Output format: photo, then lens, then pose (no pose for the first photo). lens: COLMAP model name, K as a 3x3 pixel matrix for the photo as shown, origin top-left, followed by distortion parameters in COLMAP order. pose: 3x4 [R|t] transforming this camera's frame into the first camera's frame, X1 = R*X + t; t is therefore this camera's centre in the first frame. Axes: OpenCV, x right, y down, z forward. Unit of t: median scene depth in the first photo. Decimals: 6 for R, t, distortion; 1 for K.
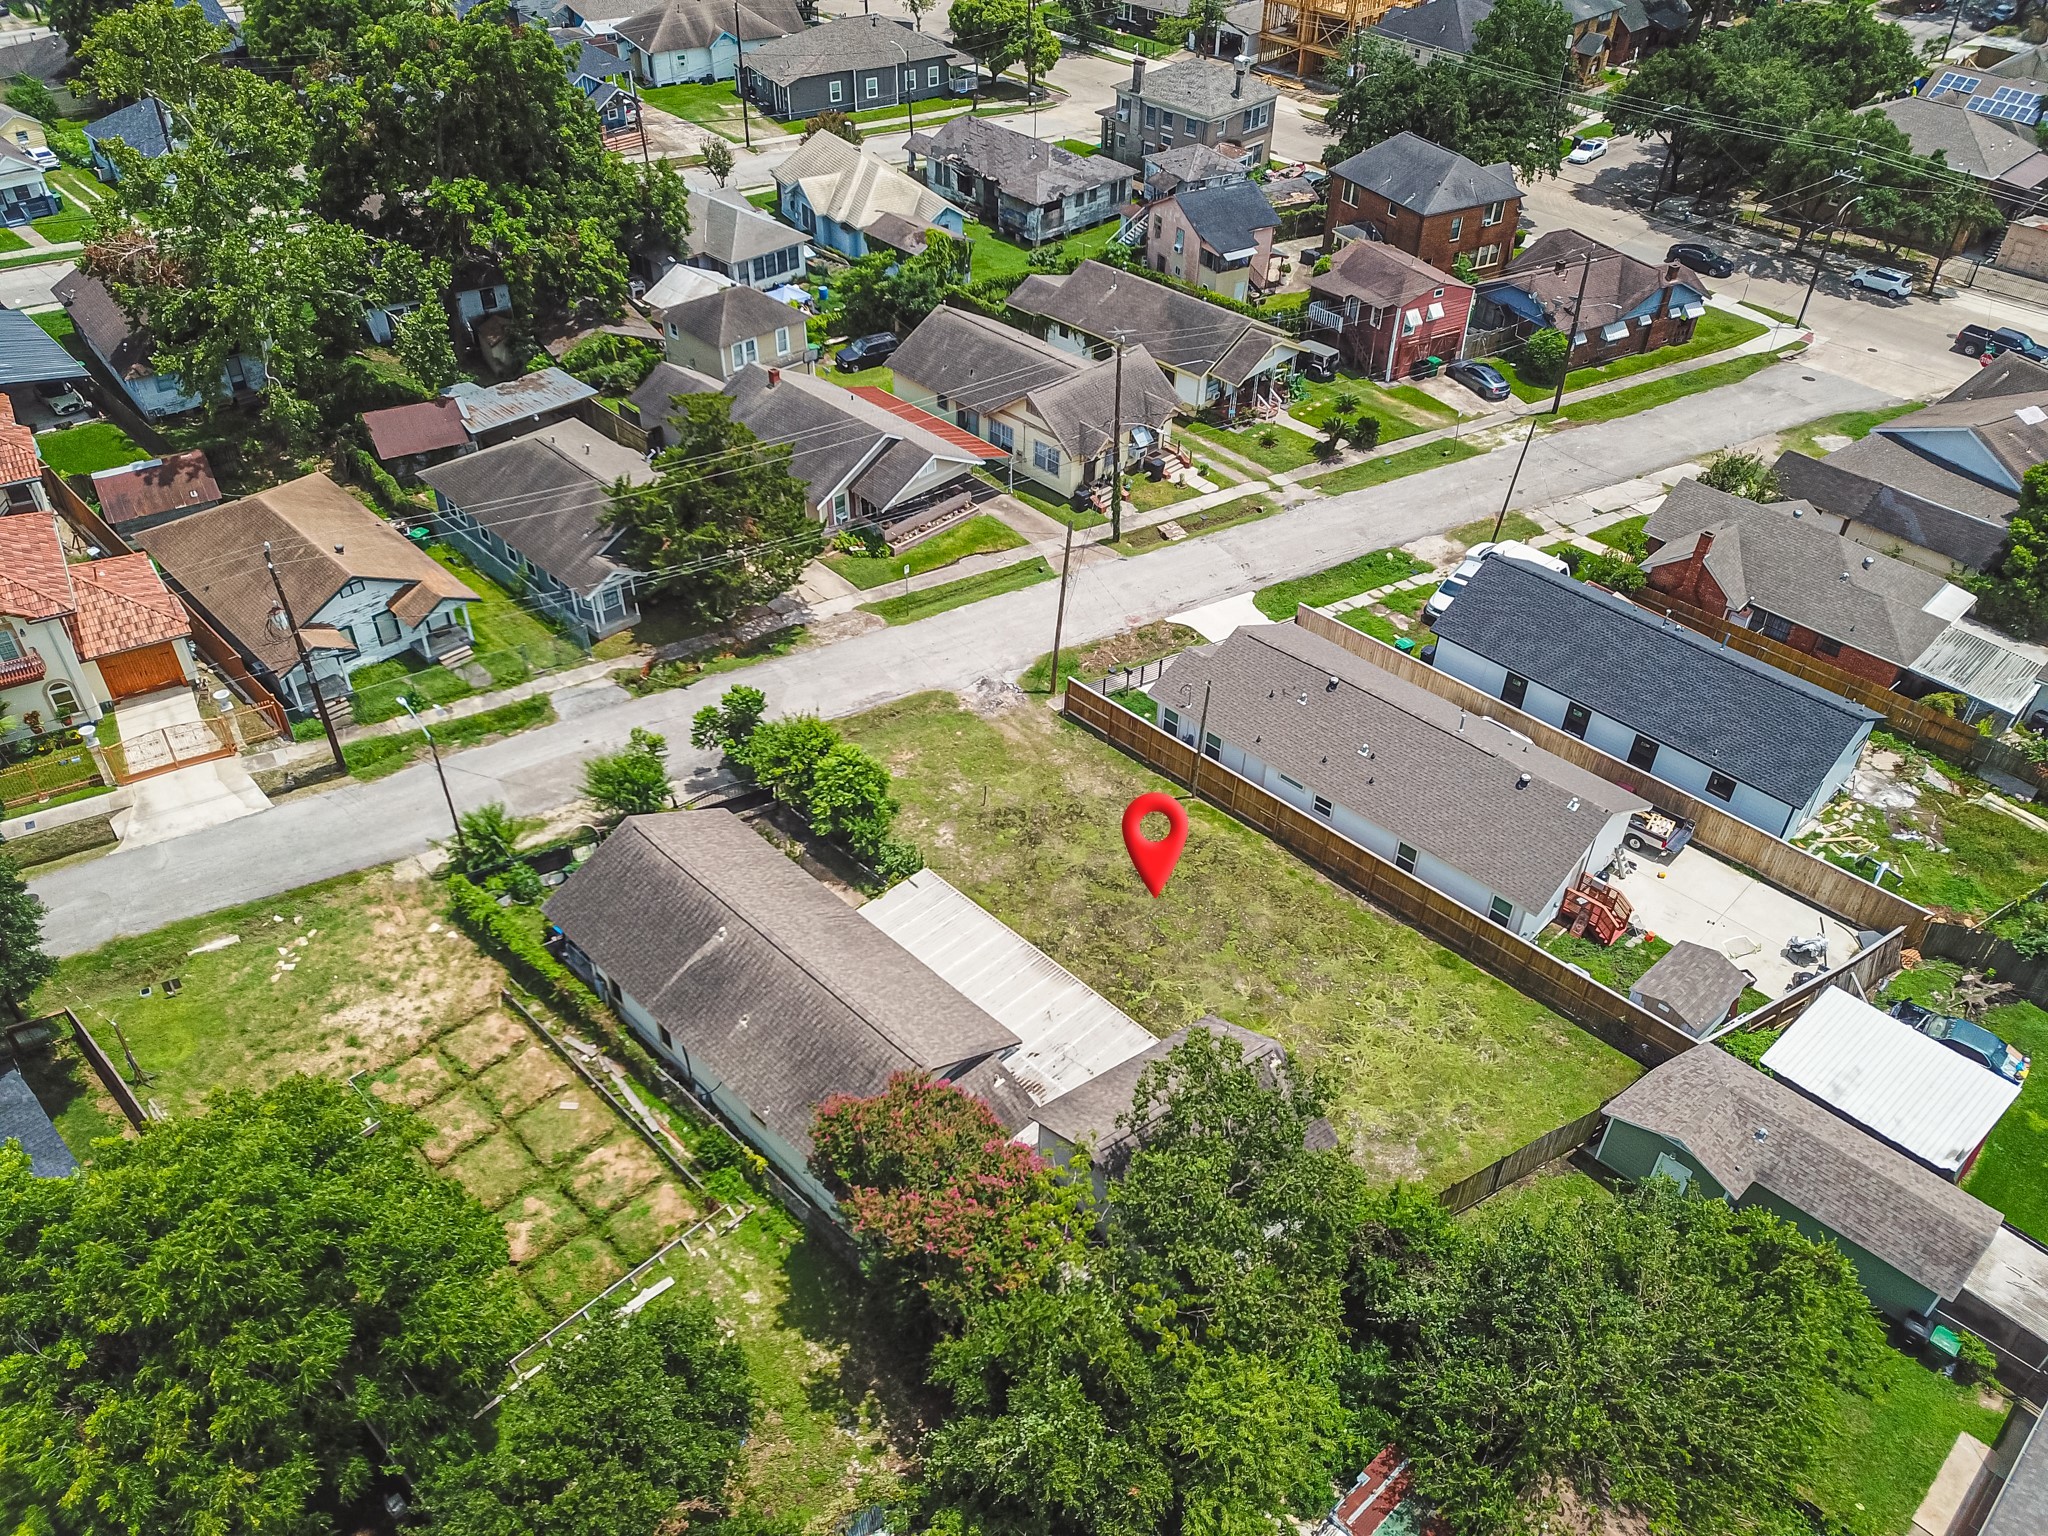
lens RADIAL K [[1558.6, 0, 1012.0], [0, 1558.6, 772.1], [0, 0, 1]] dist [0.079225, -0.182682]
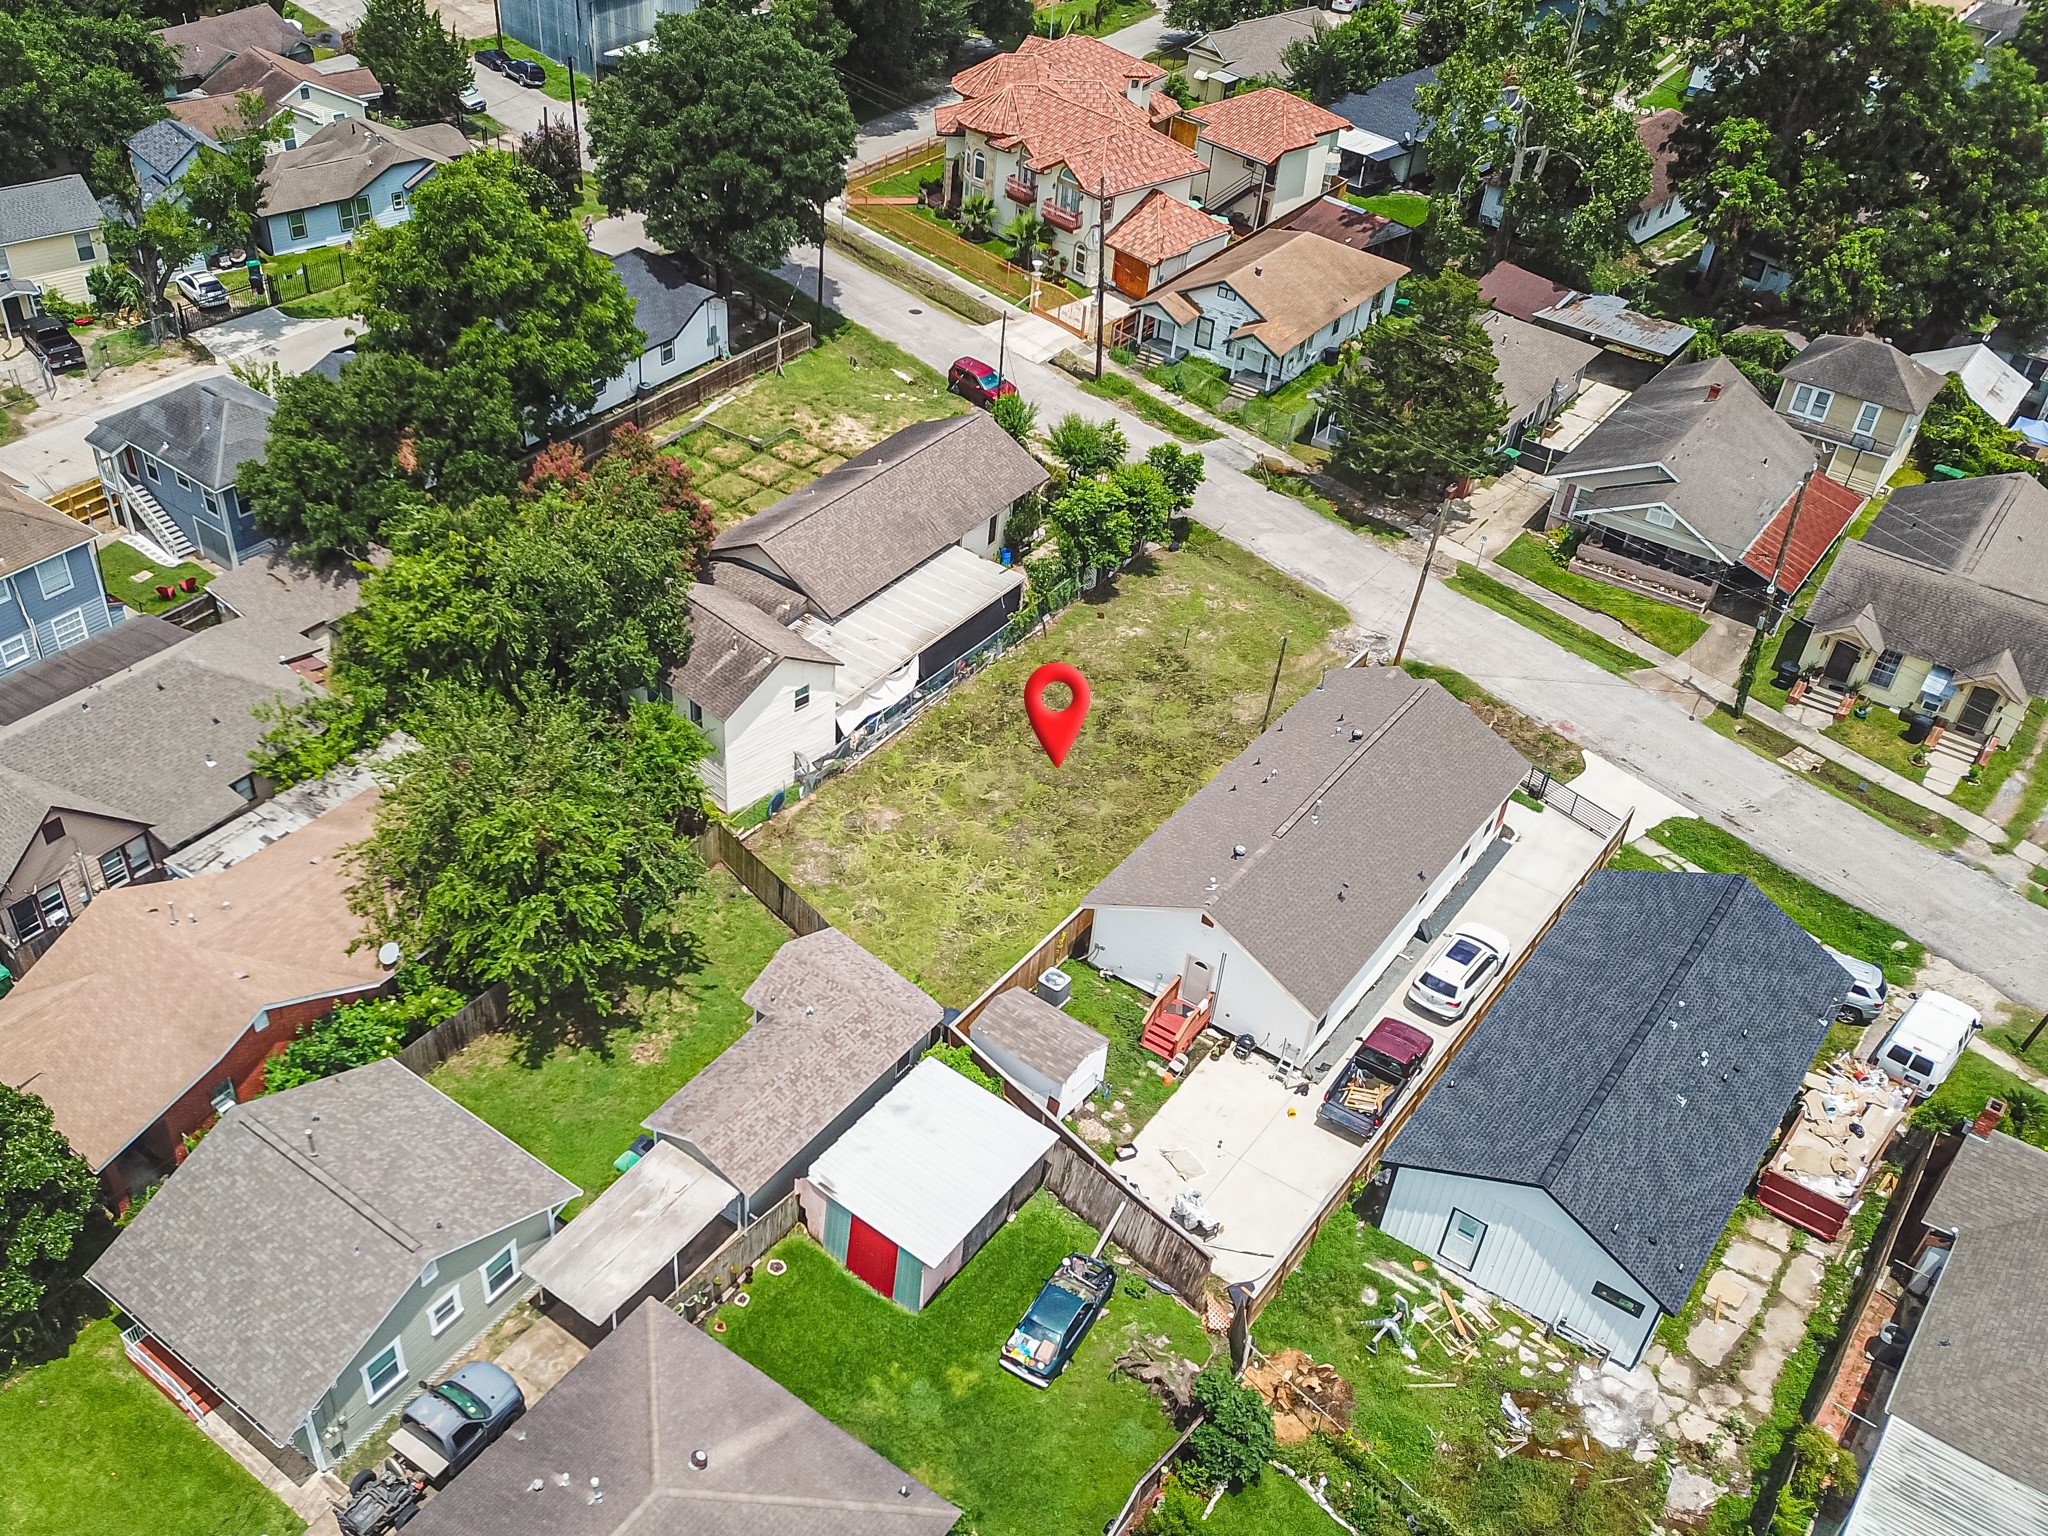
lens RADIAL K [[1801.4, 0, 856.1], [0, 1801.4, 896.3], [0, 0, 1]] dist [0.004637, -0.002532]
pose [[0.117468, 0.630353, -0.767369, 0.828509], [-0.644251, 0.636417, 0.424162, -0.203017], [0.755739, 0.444553, 0.480864, 0.275395]]
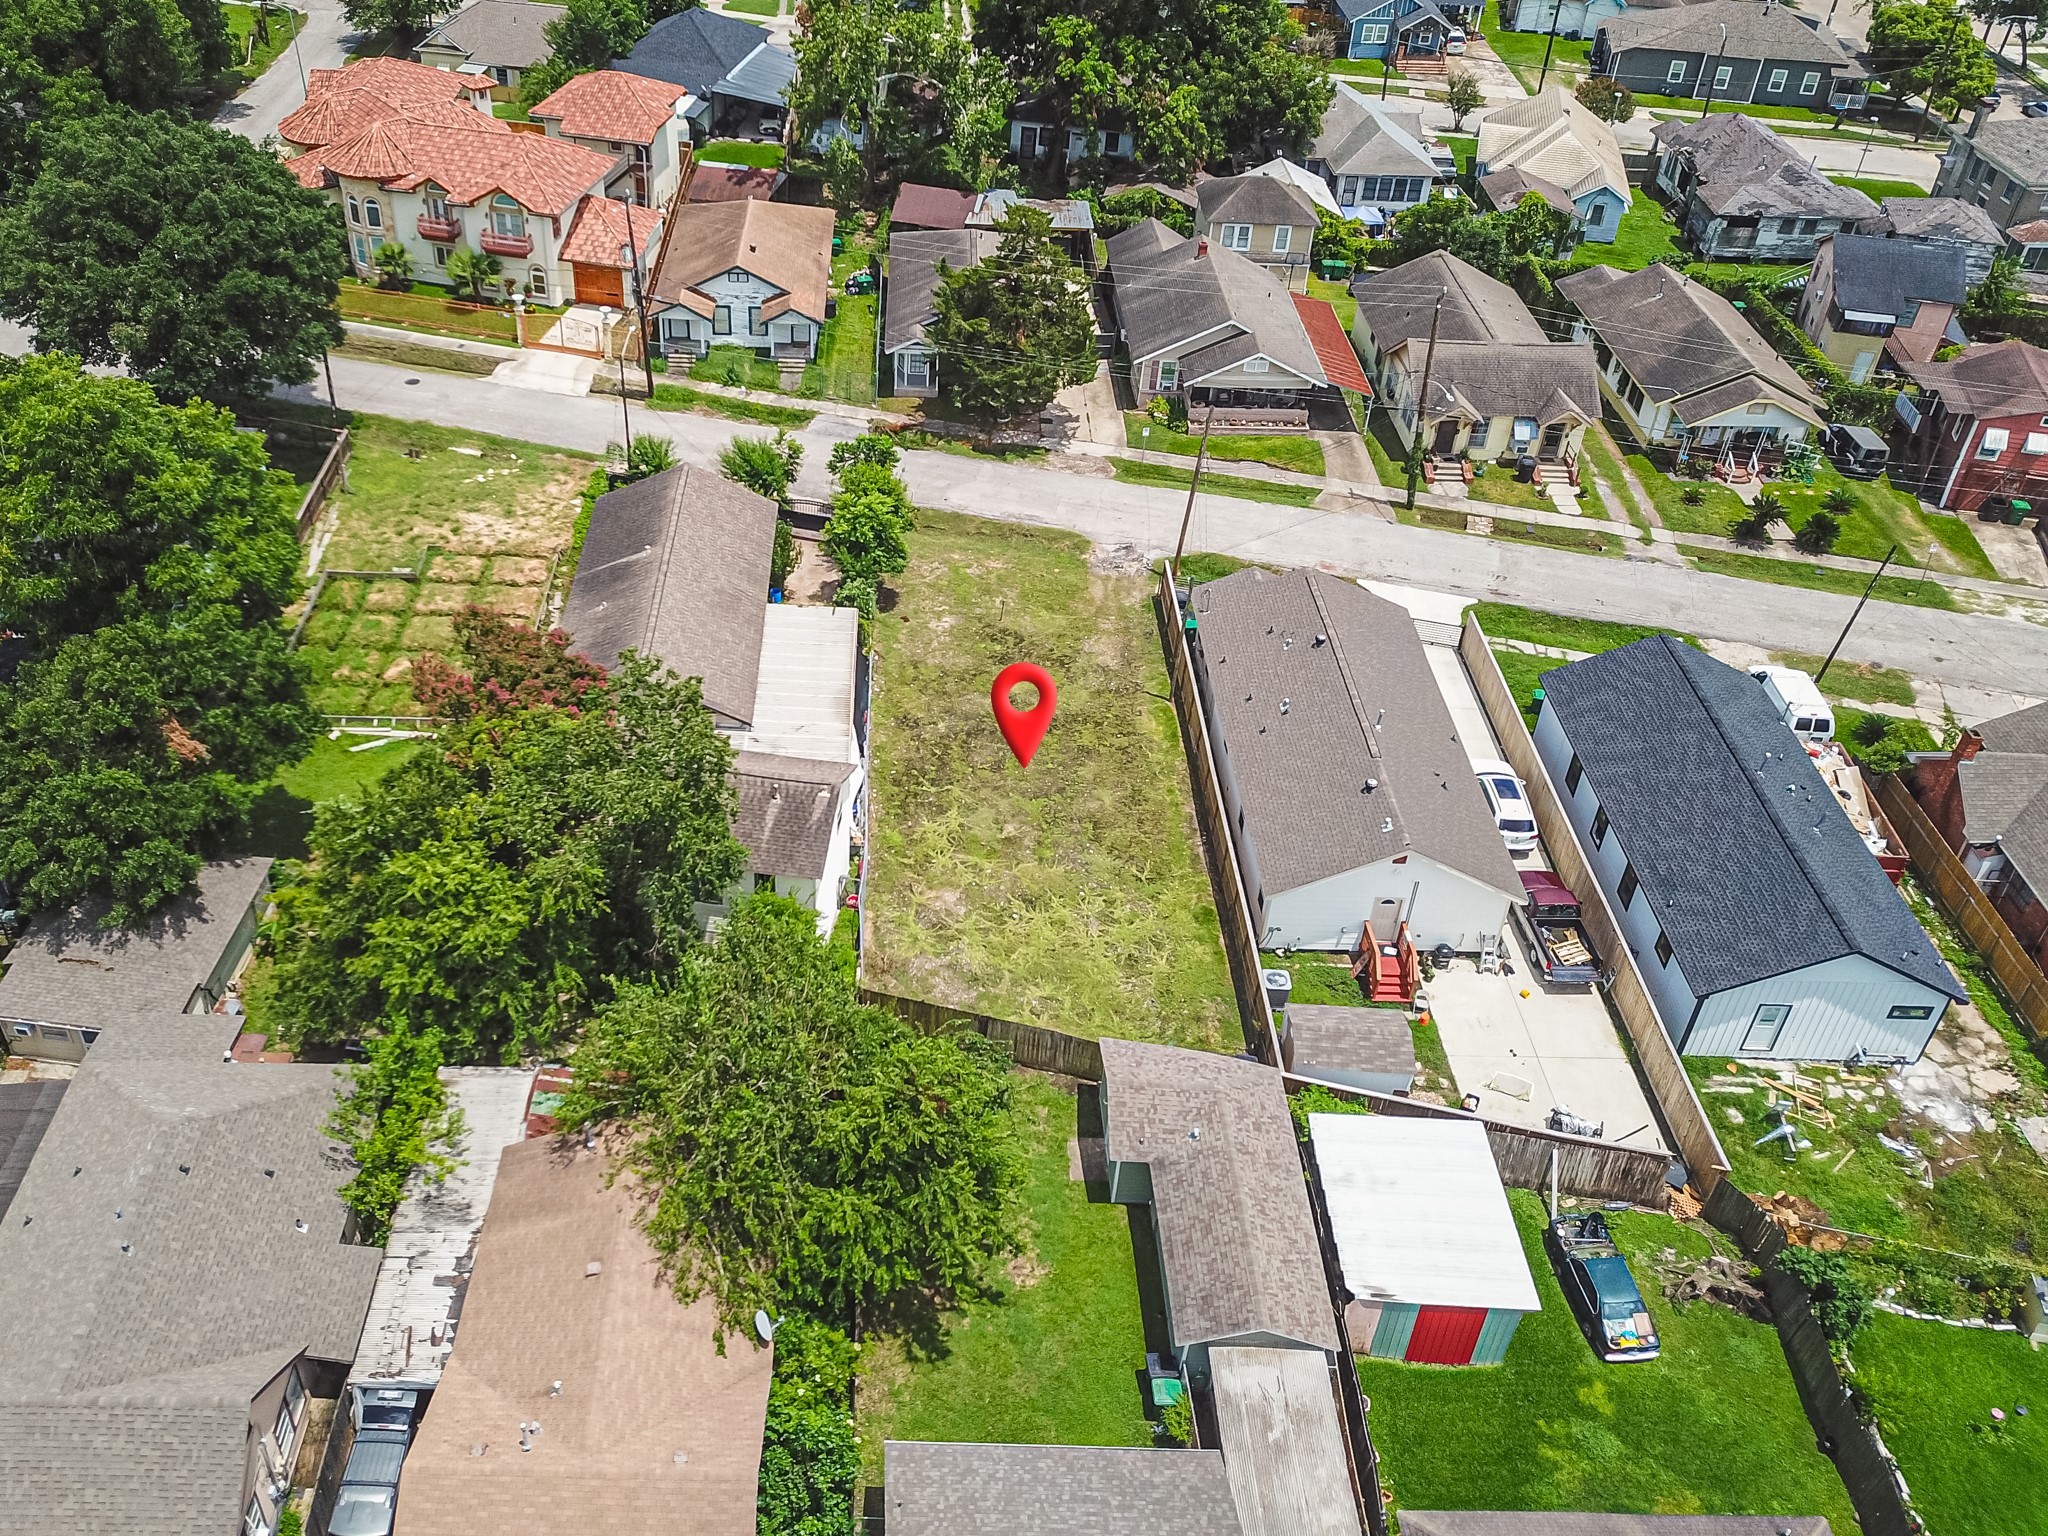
lens RADIAL K [[1748.0, 0, 884.2], [0, 1748.0, 708.1], [0, 0, 1]] dist [0.001690, 0.005455]
pose [[0.700717, 0.424578, -0.573349, 0.523295], [-0.456426, 0.884444, 0.097130, -0.003404], [0.548334, 0.193630, 0.813533, 0.015095]]
